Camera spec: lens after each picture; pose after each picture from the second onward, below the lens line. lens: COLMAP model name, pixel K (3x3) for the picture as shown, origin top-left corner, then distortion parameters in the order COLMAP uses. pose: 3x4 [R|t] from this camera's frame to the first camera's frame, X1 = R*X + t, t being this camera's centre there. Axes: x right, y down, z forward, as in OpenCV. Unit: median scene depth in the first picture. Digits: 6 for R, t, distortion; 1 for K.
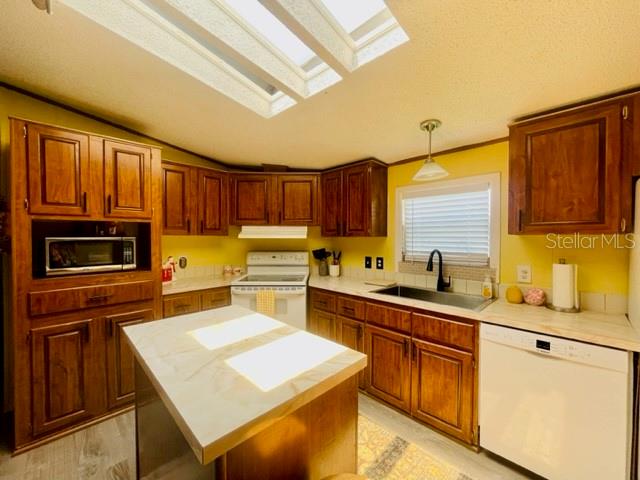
lens RADIAL K [[257.8, 0, 320.5], [0, 257.8, 240.6], [0, 0, 1]] dist [-0.007099, -0.000304]
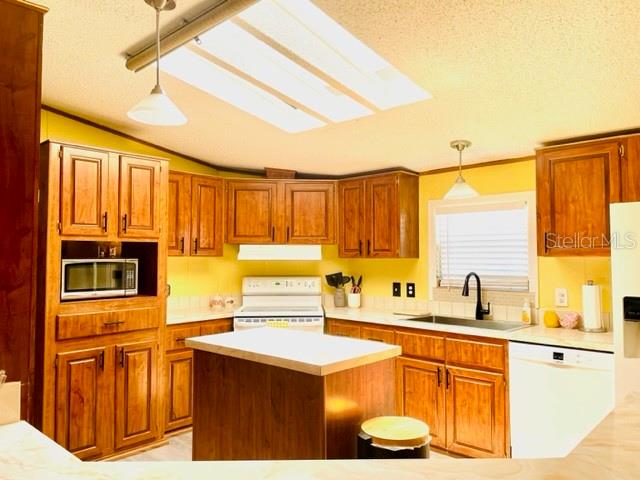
lens RADIAL K [[479.0, 0, 317.3], [0, 479.0, 236.2], [0, 0, 1]] dist [0.061387, -0.074296]
pose [[0.999413, 0.002039, 0.034205, -0.161846], [-0.000015, 0.998254, -0.059074, 0.008460], [-0.034266, 0.059039, 0.997667, -0.710992]]
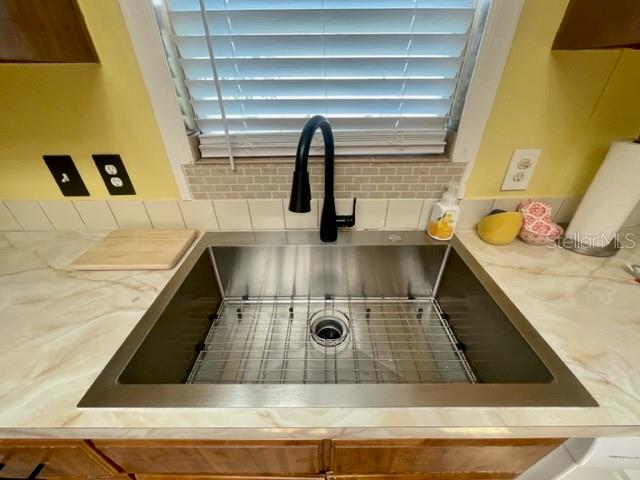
lens RADIAL K [[257.8, 0, 321.6], [0, 257.8, 237.5], [0, 0, 1]] dist [-0.007099, -0.000304]
pose [[0.706505, -0.380310, 0.596838, 0.259632], [0.016914, 0.852172, 0.522988, 0.003233], [-0.707506, -0.359398, 0.608496, 0.847048]]
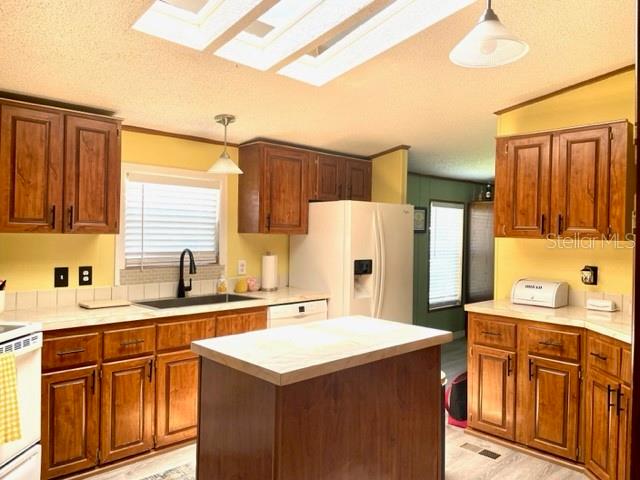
lens RADIAL K [[479.0, 0, 325.9], [0, 479.0, 239.1], [0, 0, 1]] dist [0.061387, -0.074296]
pose [[0.021708, -0.006957, 0.999740, -1.218686], [0.003871, 0.999969, 0.006874, -0.008174], [-0.999757, 0.003720, 0.021734, 0.521124]]
